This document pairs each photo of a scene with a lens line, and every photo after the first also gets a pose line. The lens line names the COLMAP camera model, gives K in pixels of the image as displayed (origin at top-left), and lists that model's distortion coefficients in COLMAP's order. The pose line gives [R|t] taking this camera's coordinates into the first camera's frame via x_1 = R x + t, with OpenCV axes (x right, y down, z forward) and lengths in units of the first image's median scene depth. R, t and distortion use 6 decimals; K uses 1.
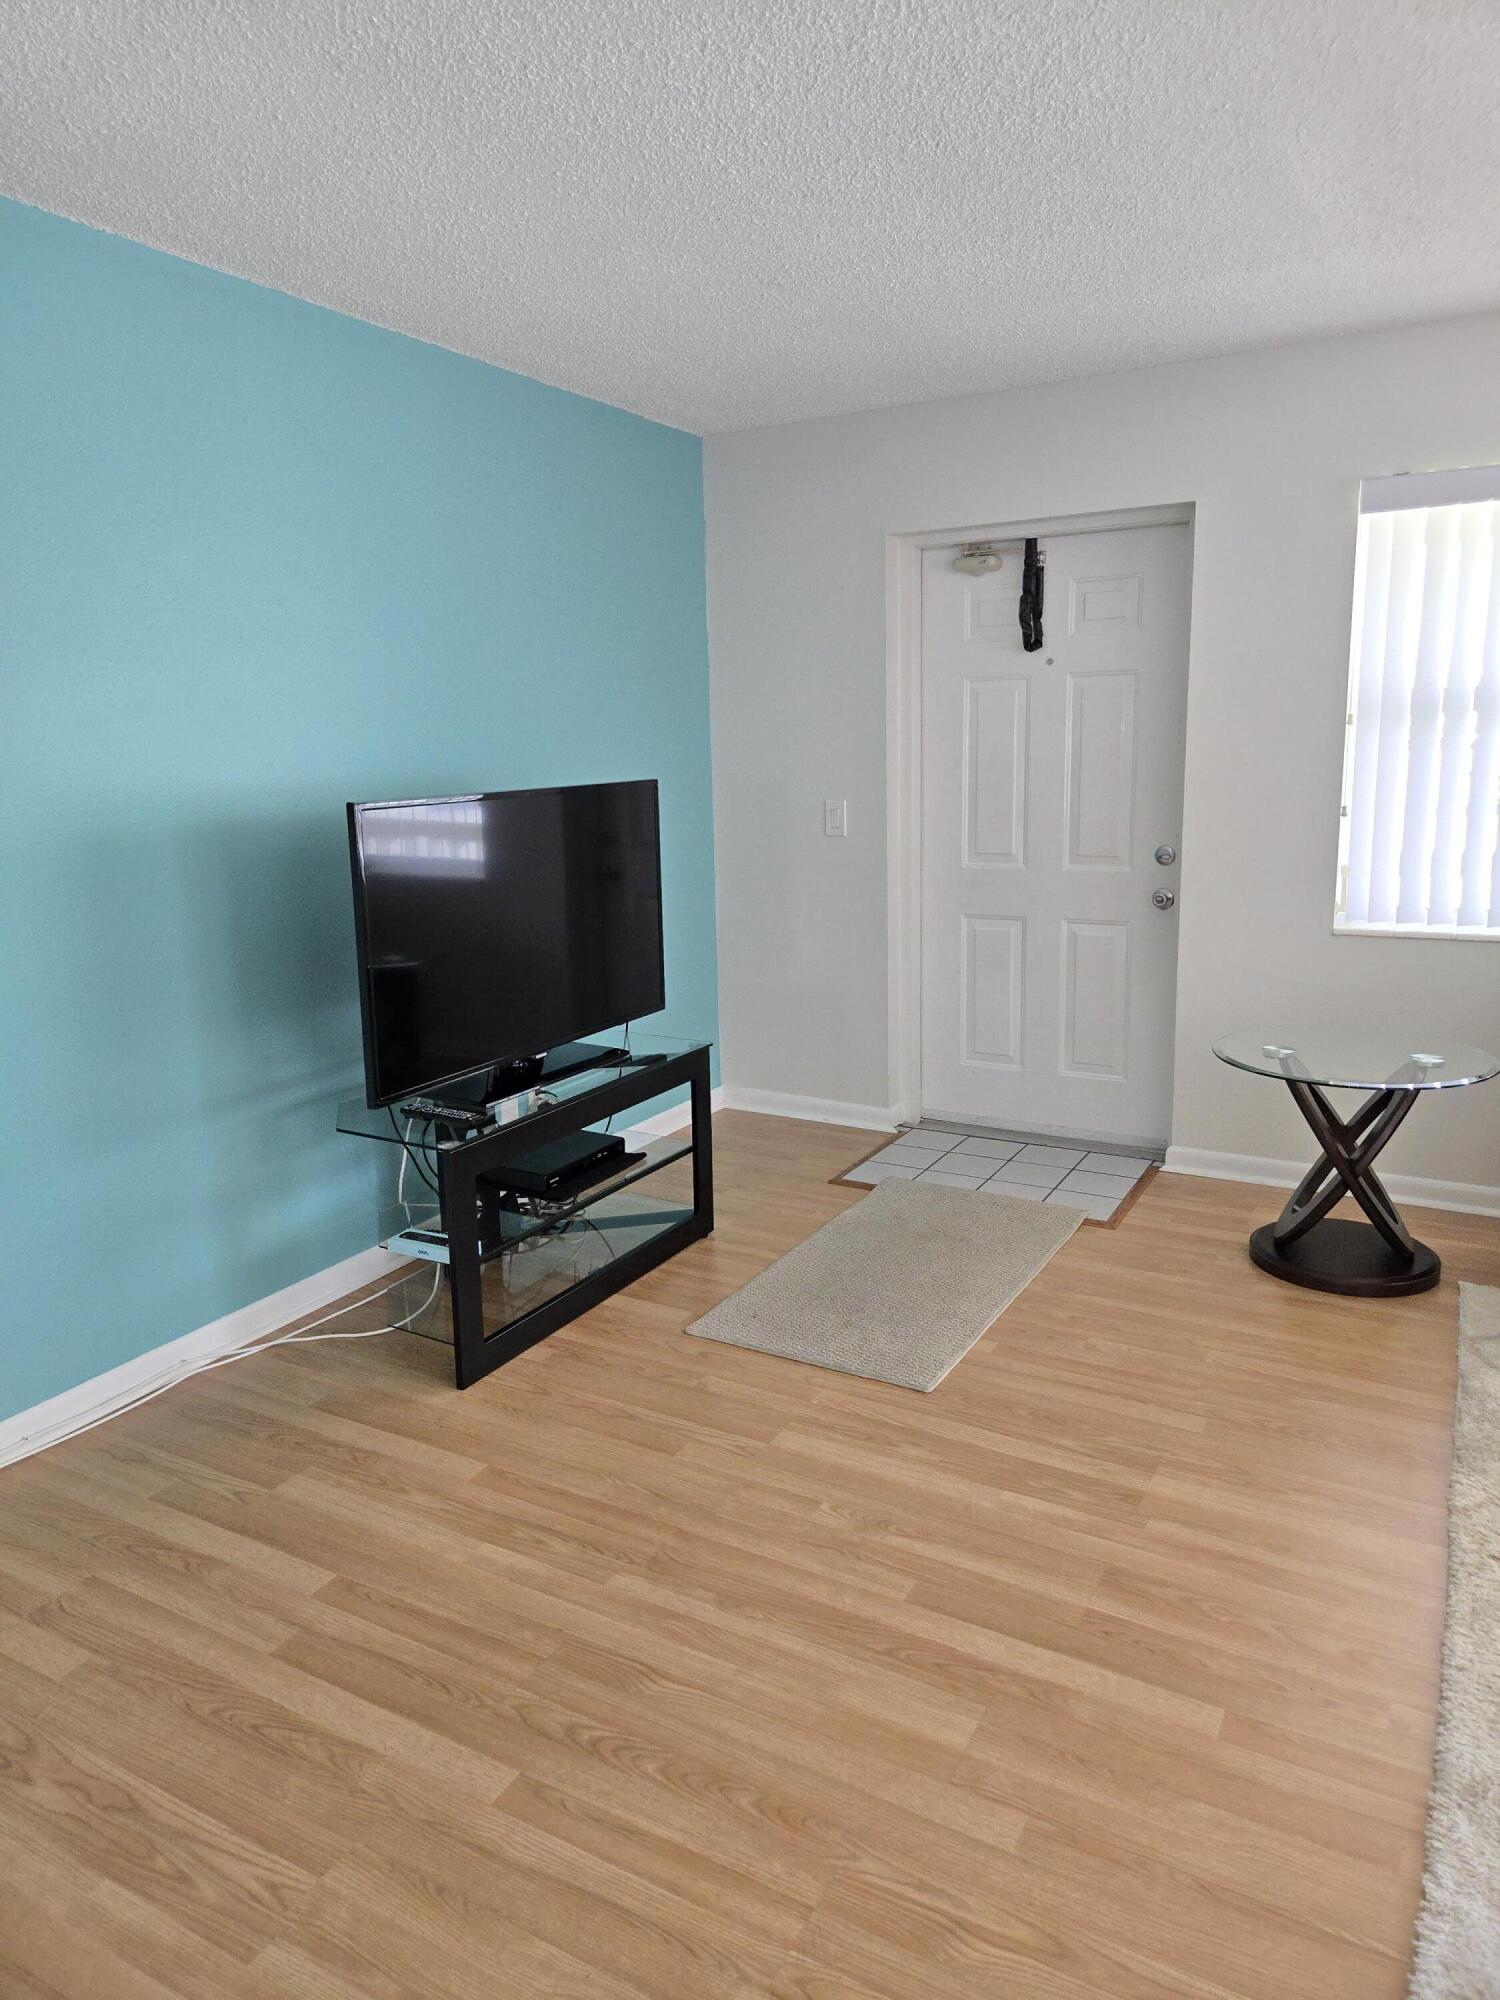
lens RADIAL K [[1329.1, 0, 746.3], [0, 1329.1, 975.9], [0, 0, 1]] dist [0.070686, -0.064829]
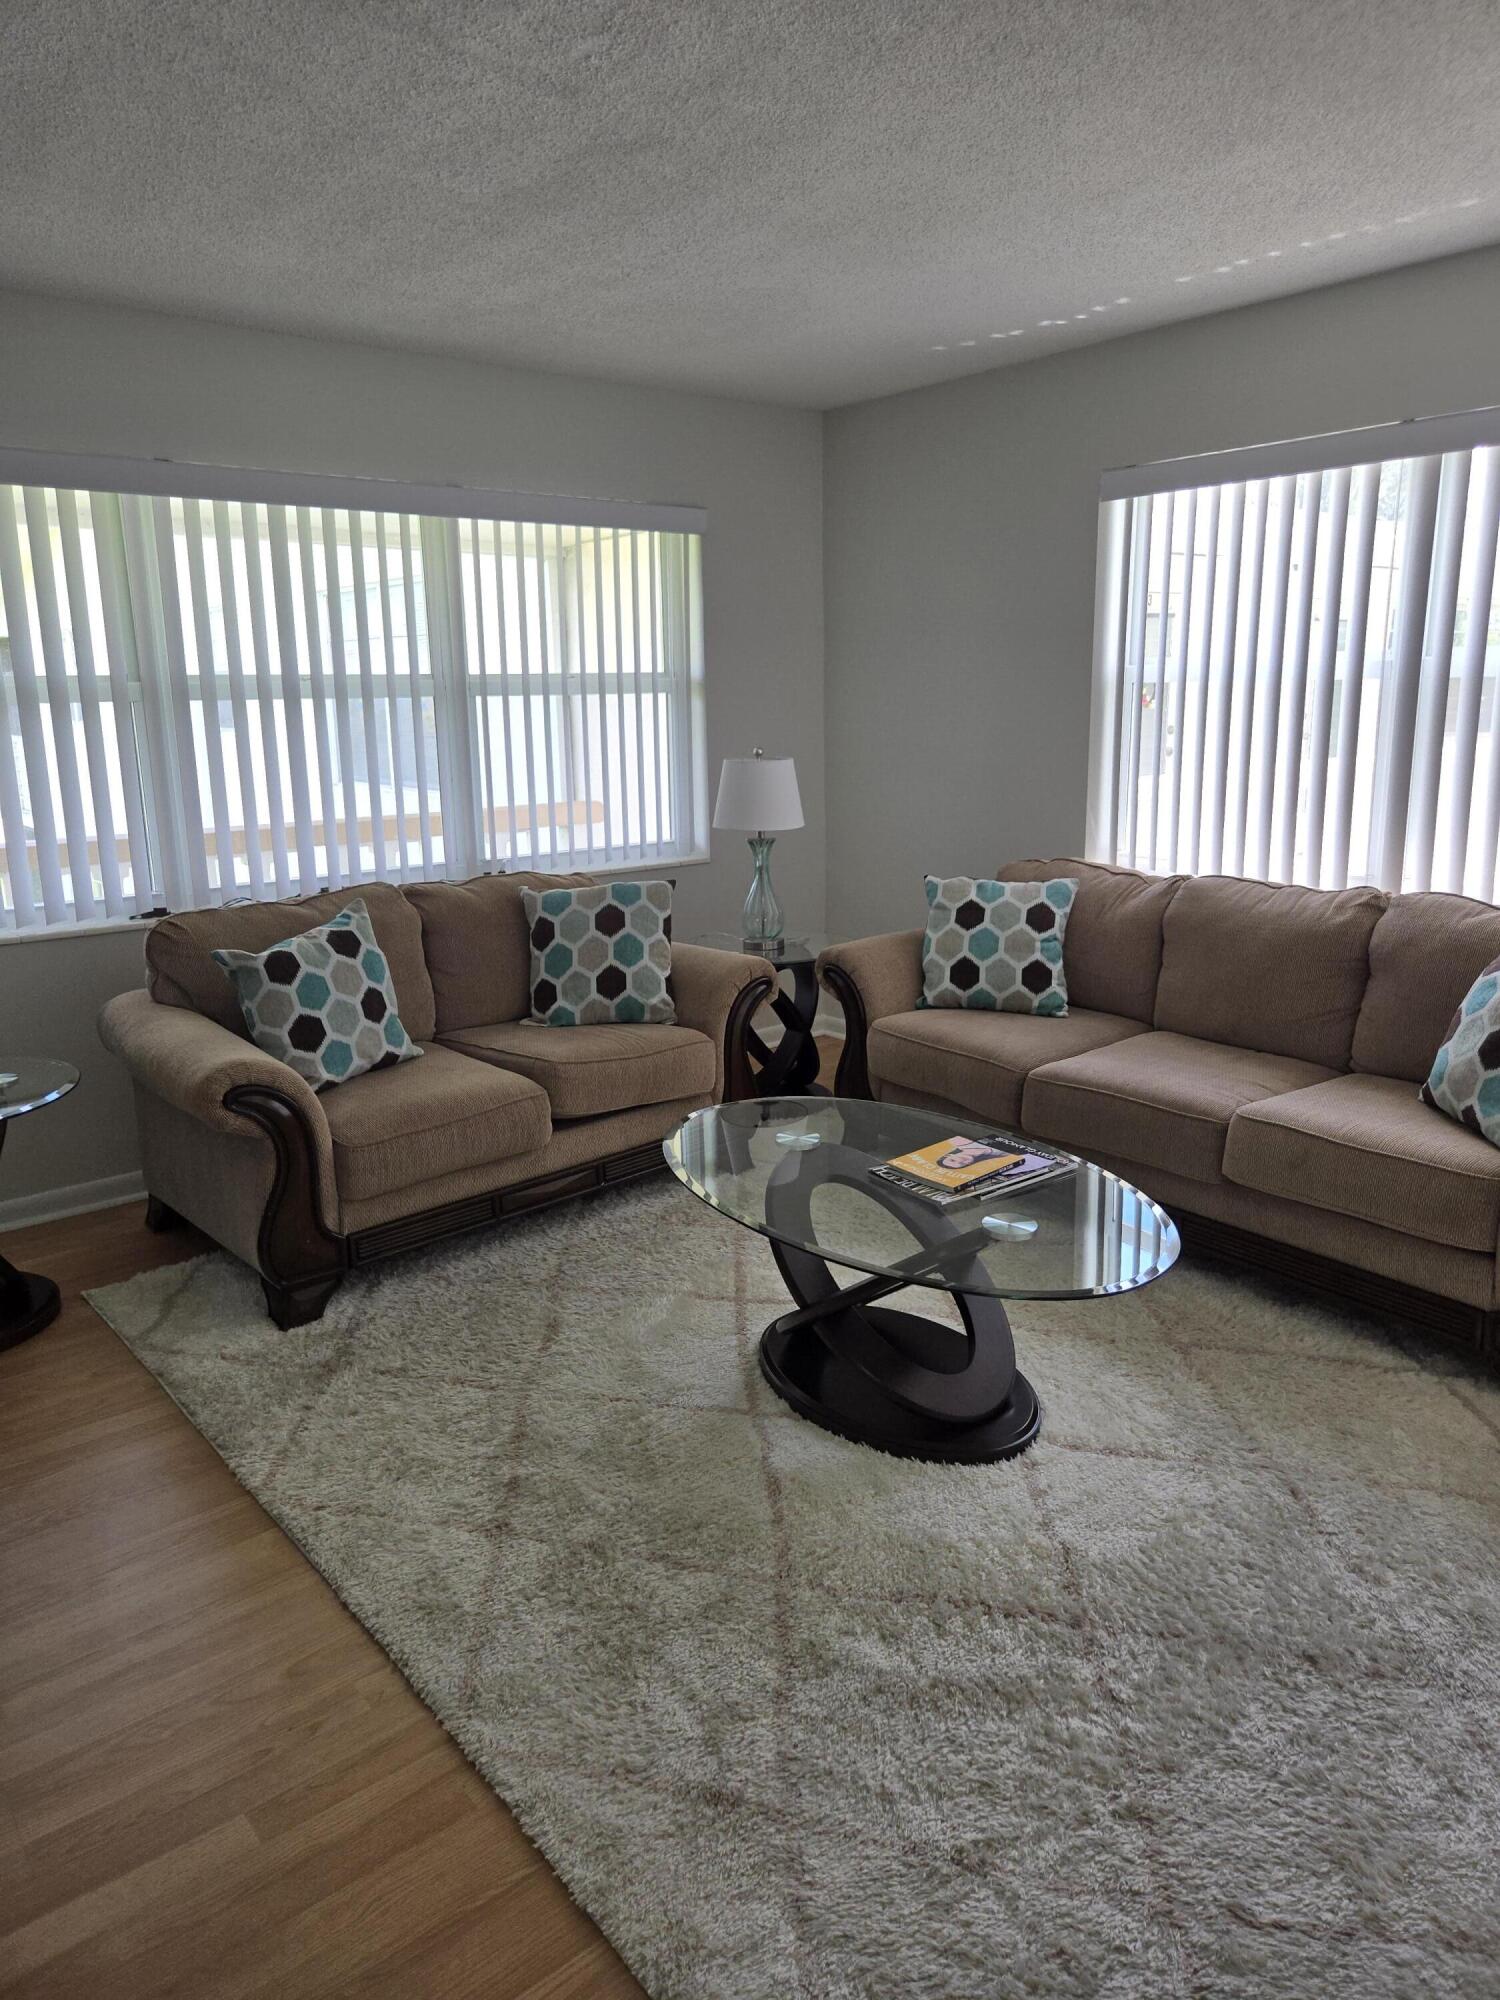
lens RADIAL K [[1329.1, 0, 746.3], [0, 1329.1, 975.9], [0, 0, 1]] dist [0.070686, -0.064829]
pose [[0.361678, -0.182628, 0.914240, -0.162078], [0.171455, 0.976930, 0.127323, -0.041878], [-0.916402, 0.110701, 0.384647, 0.177603]]
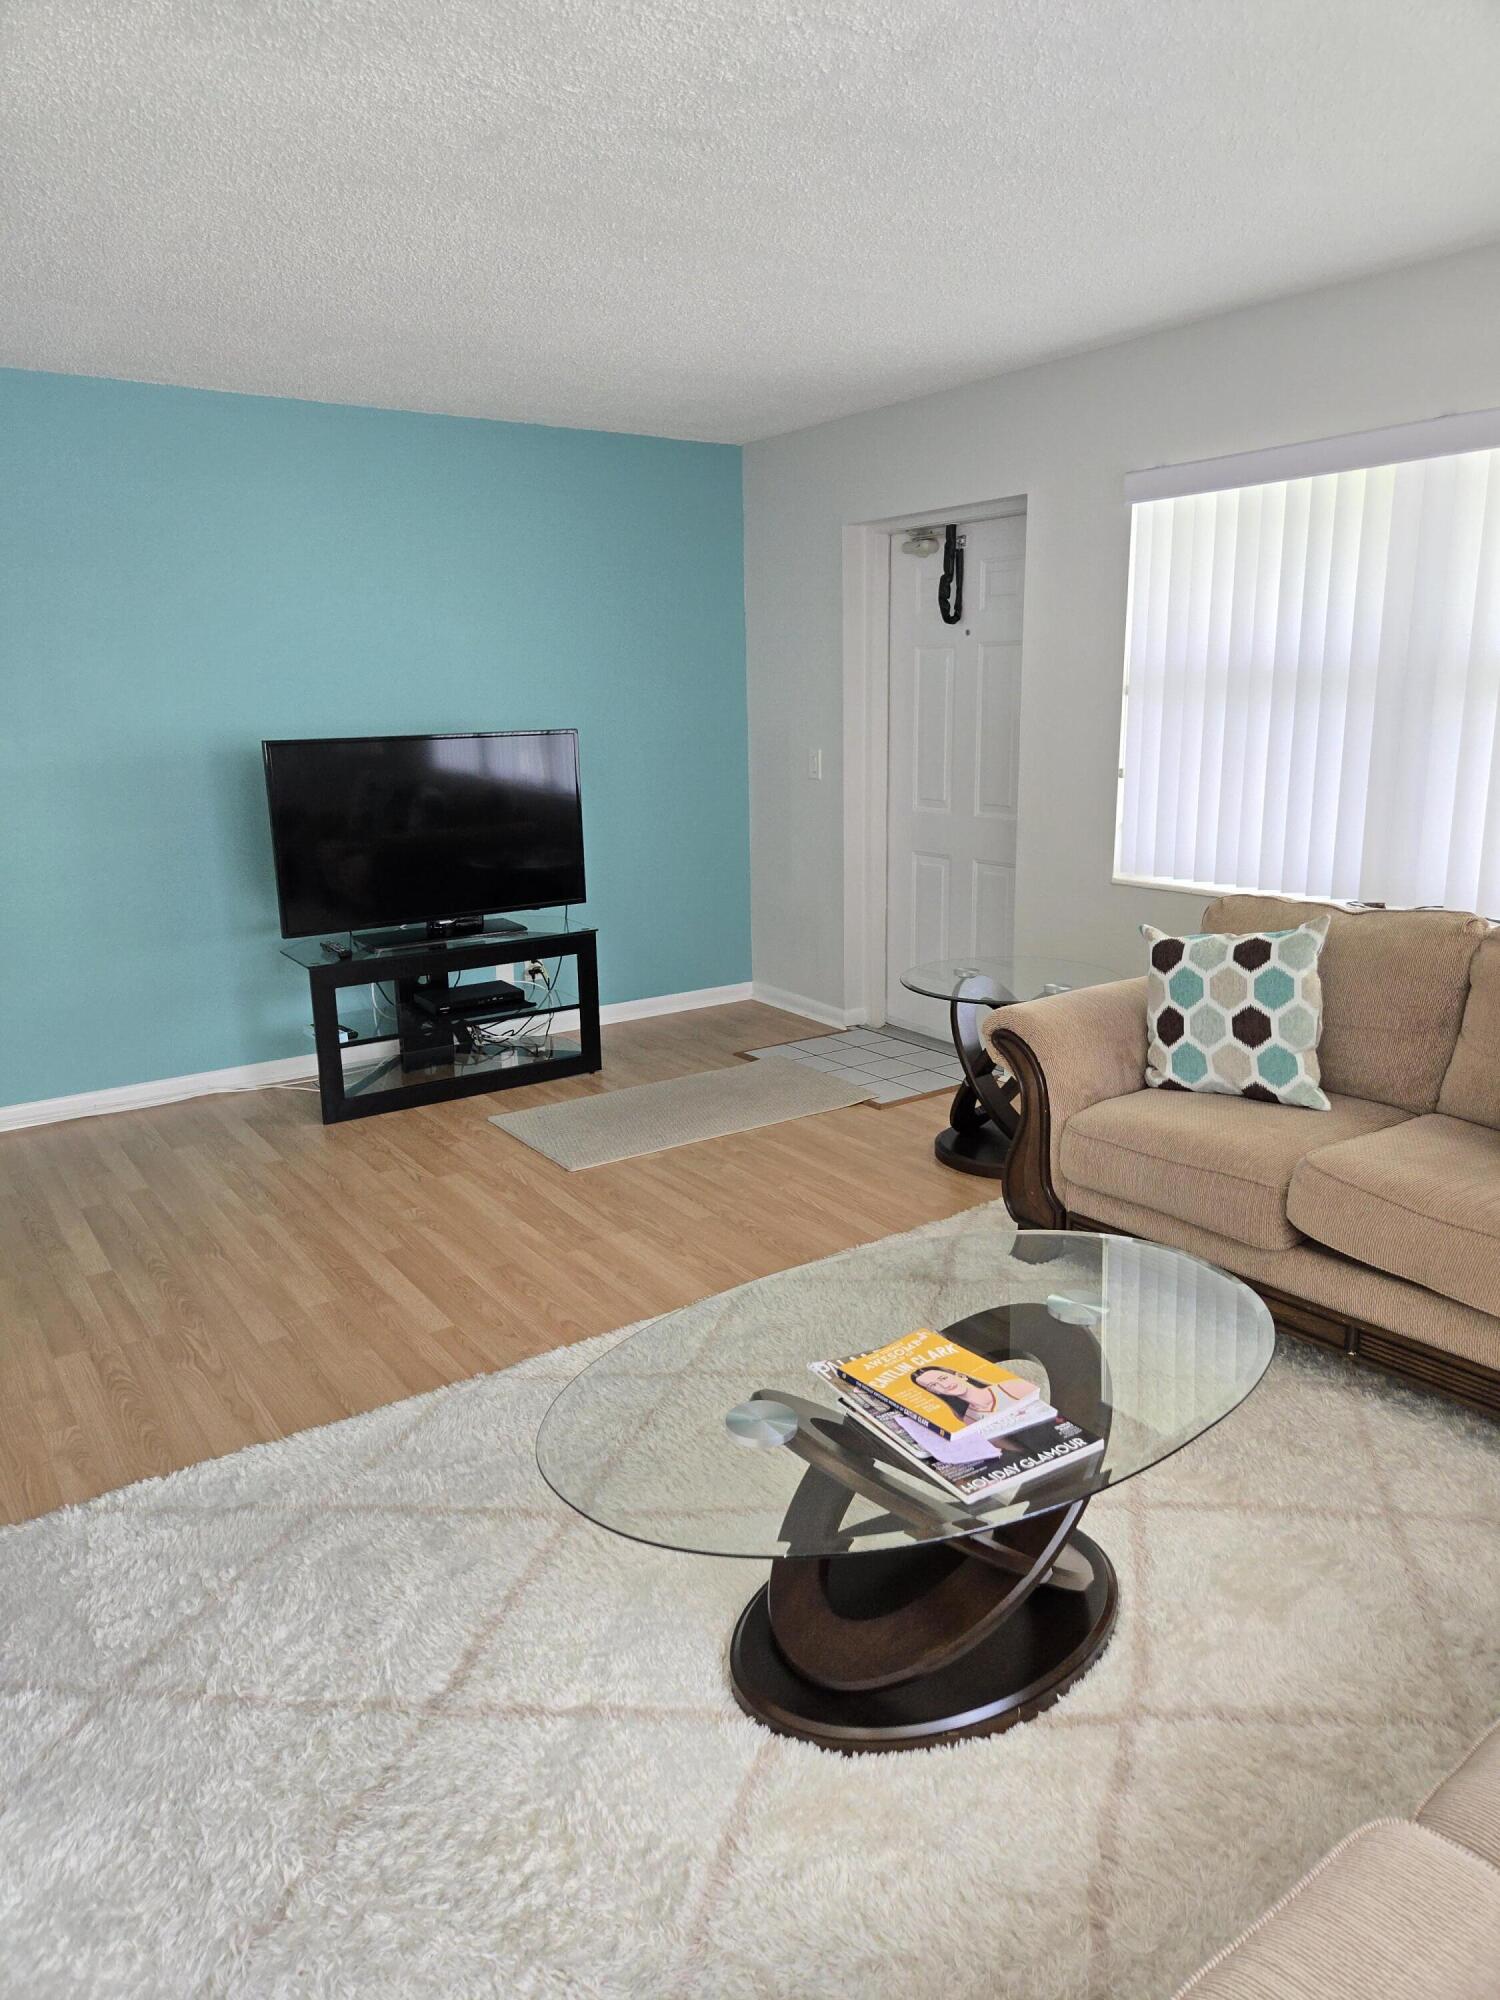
lens RADIAL K [[1305.0, 0, 750.0], [0, 1305.0, 1000.0], [0, 0, 1]] dist [0.043546, -0.002126]
pose [[0.906247, 0.106333, -0.409158, 0.816553], [-0.078190, 0.993312, 0.084960, -0.003915], [0.415456, -0.045003, 0.908499, -0.169447]]
